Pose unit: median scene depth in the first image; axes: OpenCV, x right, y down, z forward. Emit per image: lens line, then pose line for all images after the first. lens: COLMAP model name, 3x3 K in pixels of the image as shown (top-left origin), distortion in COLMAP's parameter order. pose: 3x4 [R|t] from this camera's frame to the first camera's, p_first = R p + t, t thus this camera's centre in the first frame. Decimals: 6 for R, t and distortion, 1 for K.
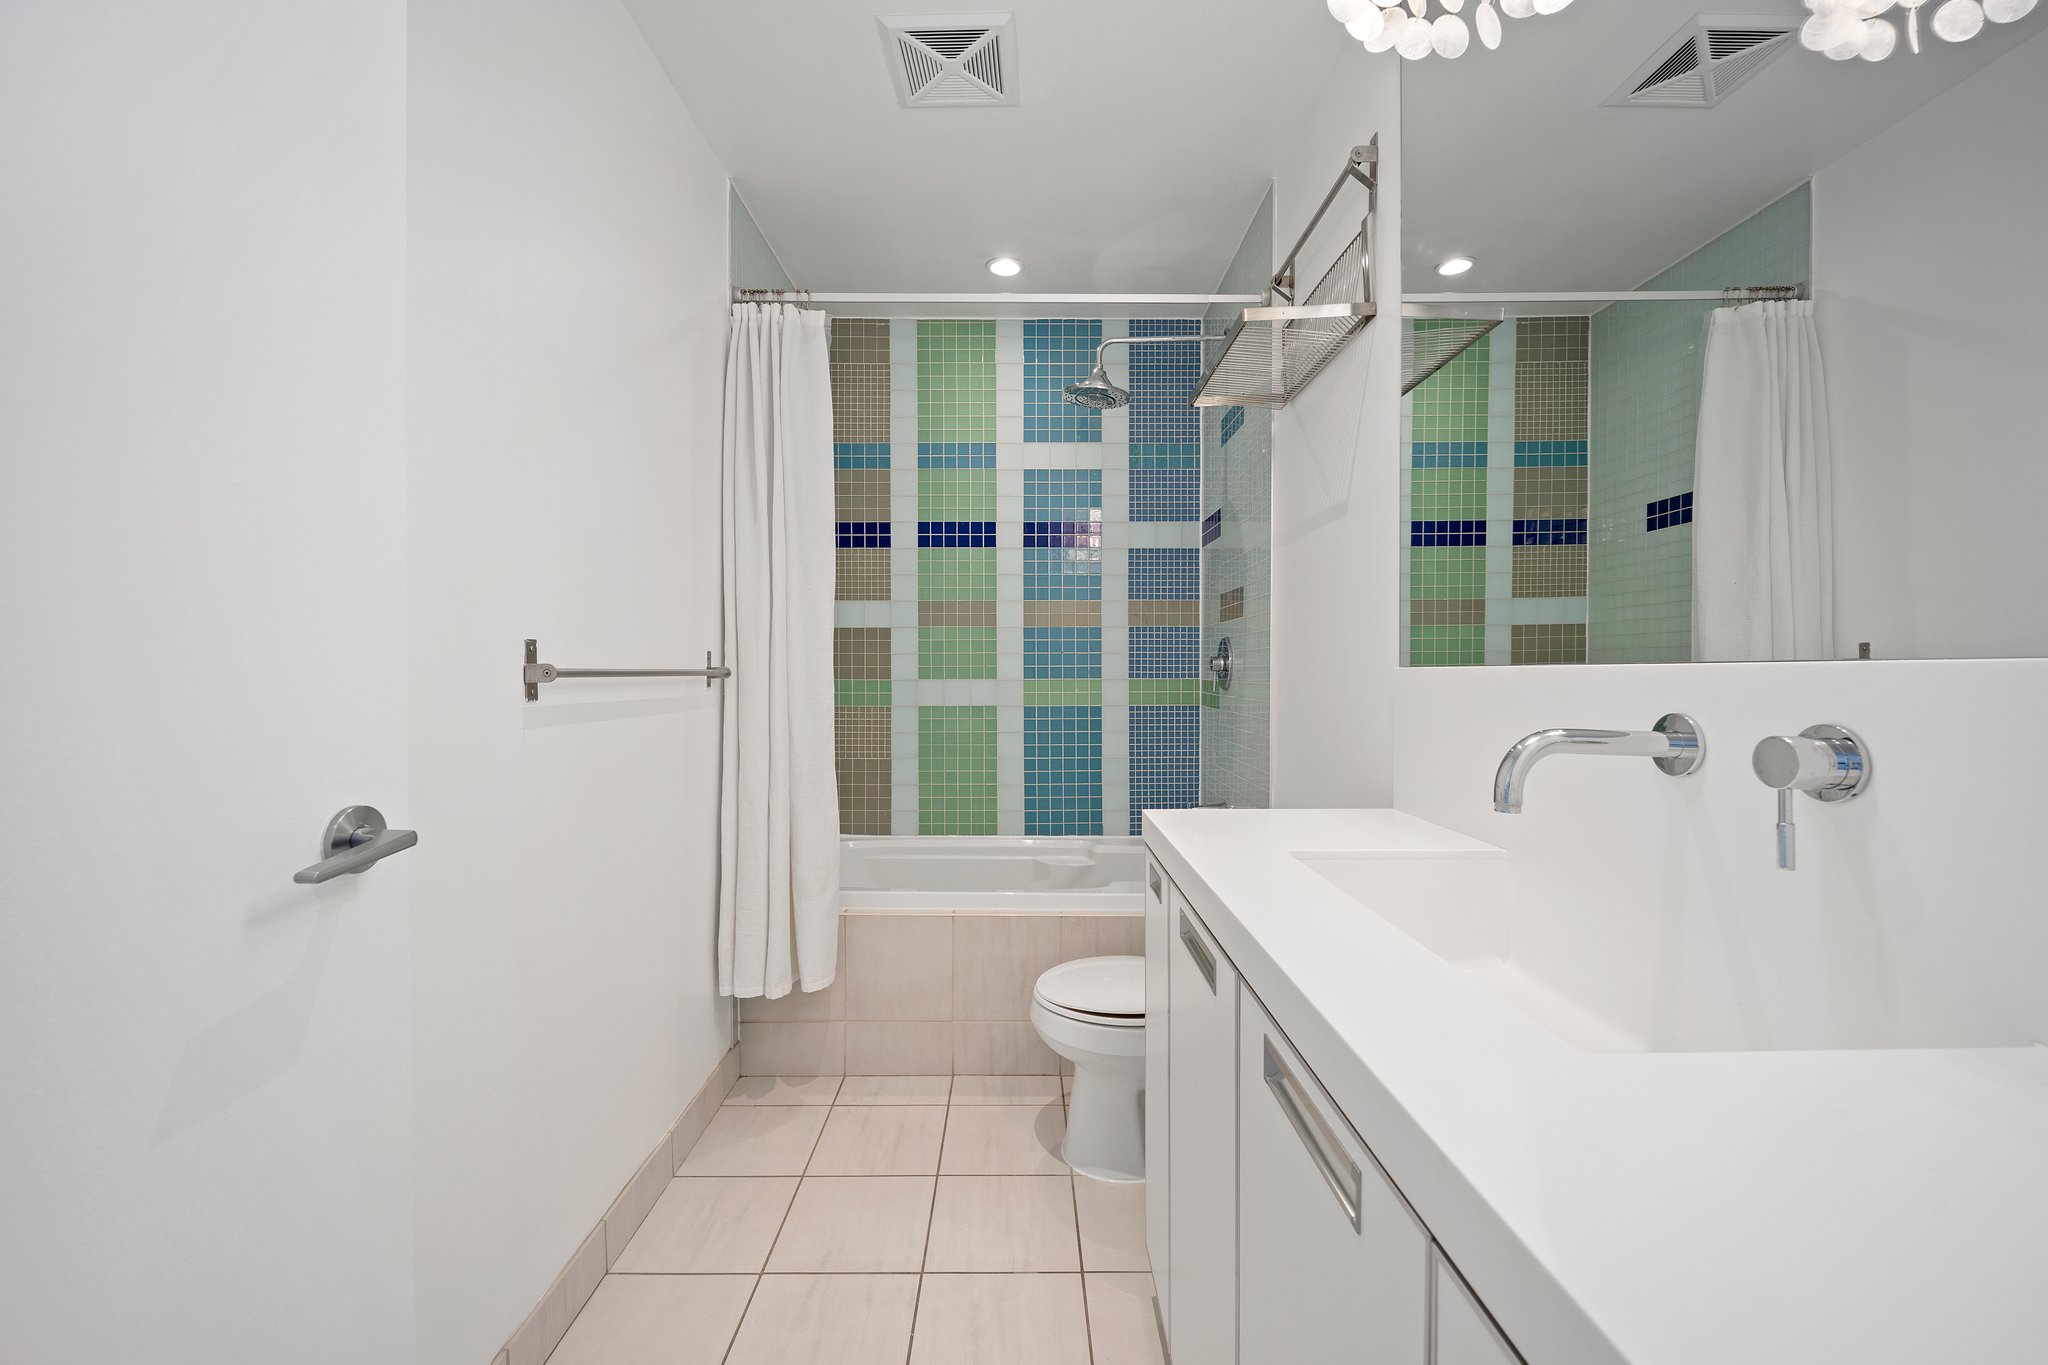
lens RADIAL K [[840.7, 0, 1025.2], [0, 840.7, 684.0], [0, 0, 1]] dist [0.011338, -0.002344]
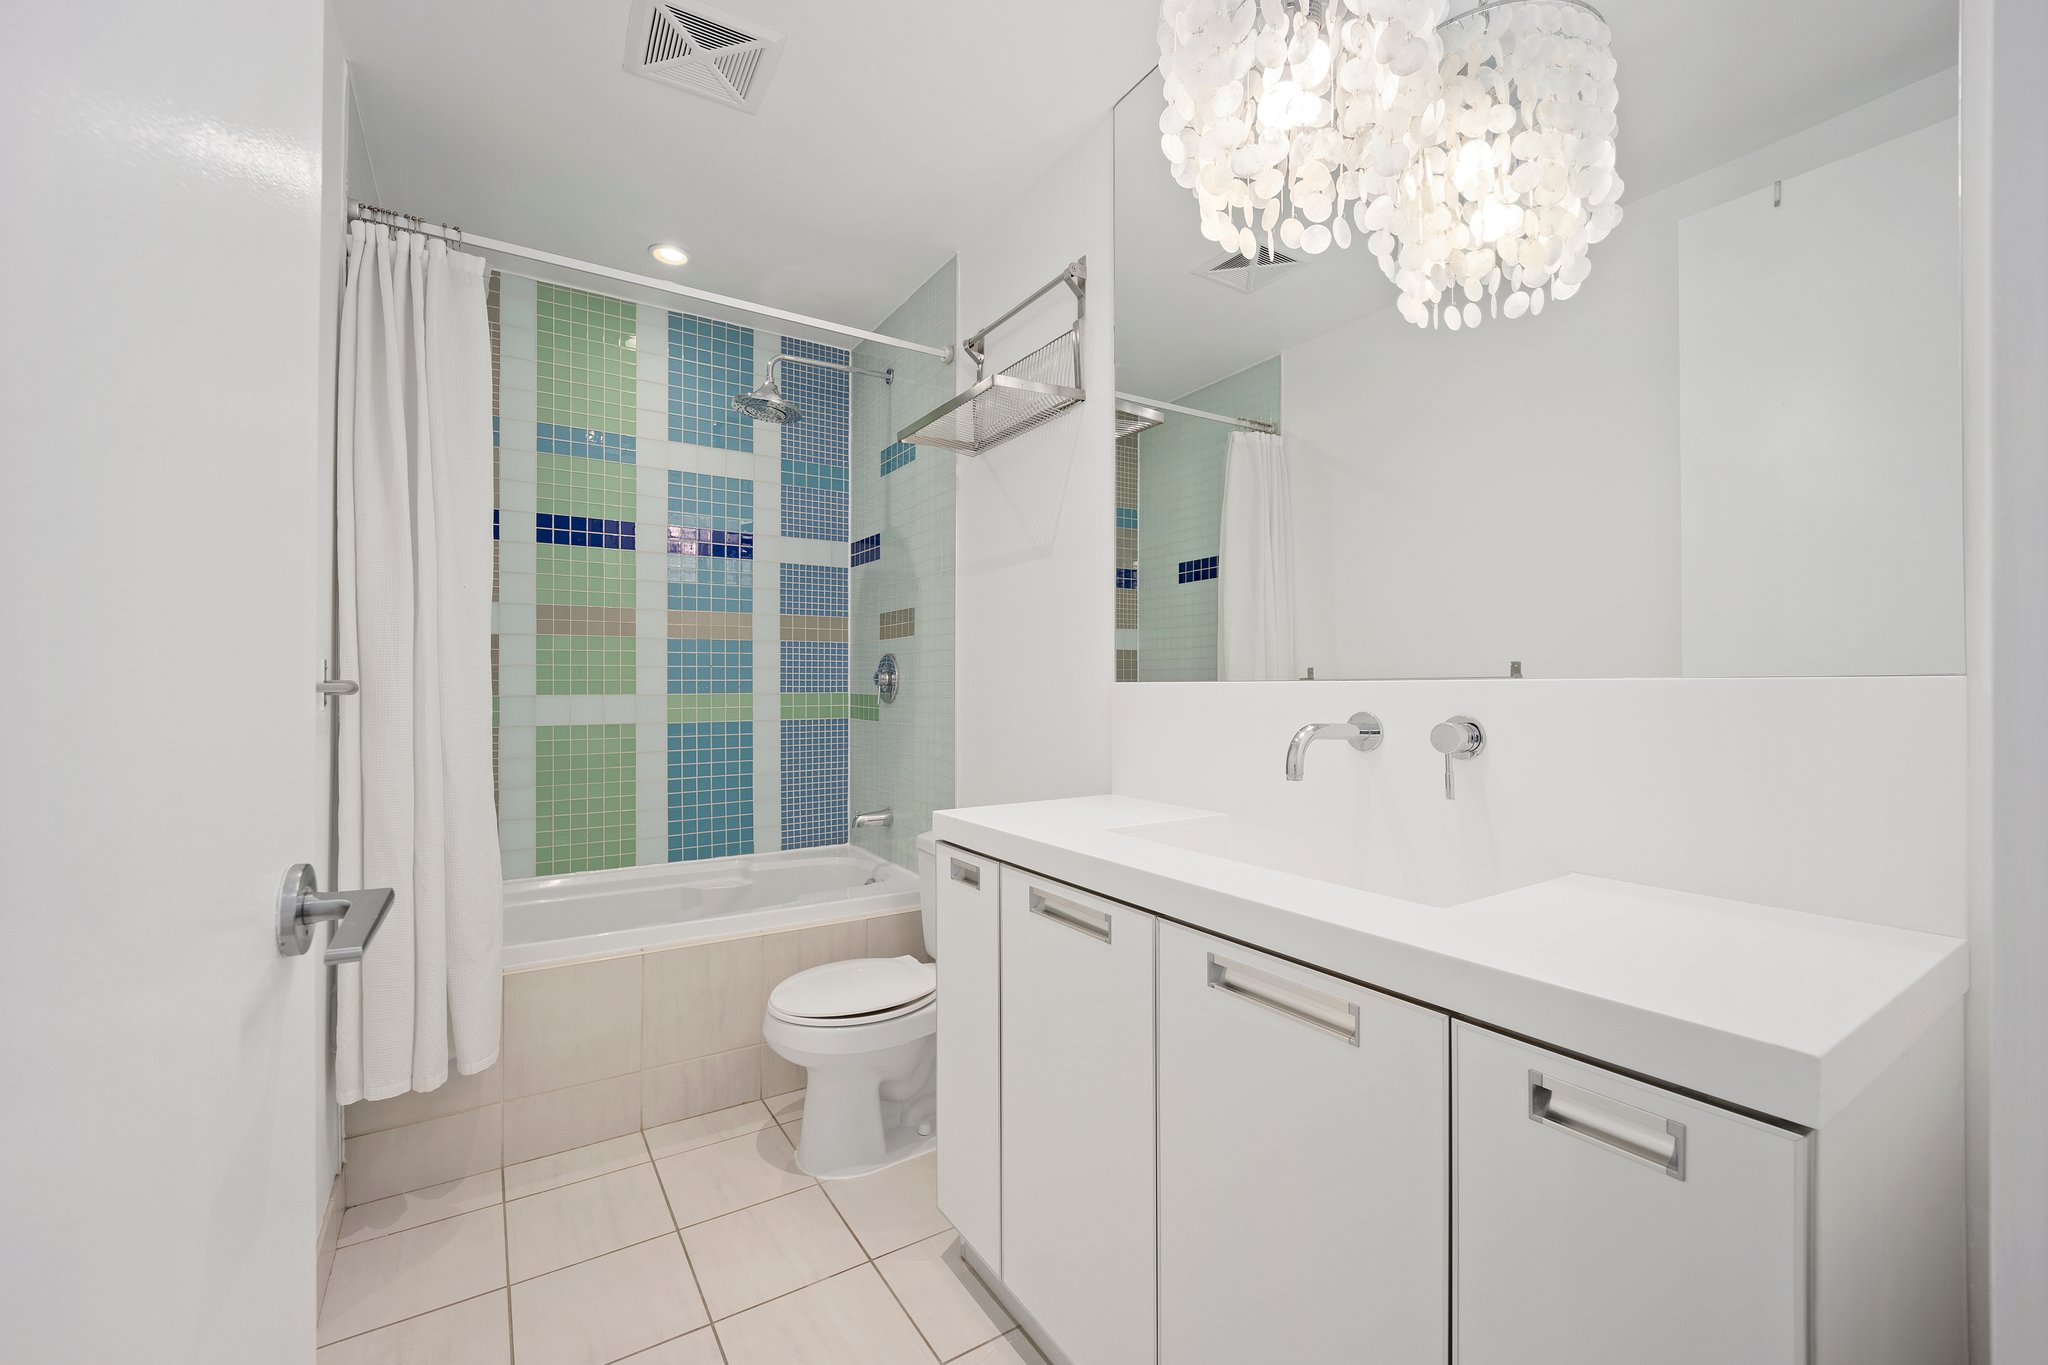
lens RADIAL K [[840.7, 0, 1025.0], [0, 840.7, 684.8], [0, 0, 1]] dist [0.011338, -0.002344]
pose [[0.845536, 0.001931, 0.533914, -0.225831], [0.007298, 0.999858, -0.015174, 0.001135], [-0.533868, 0.016727, 0.845402, 0.001896]]
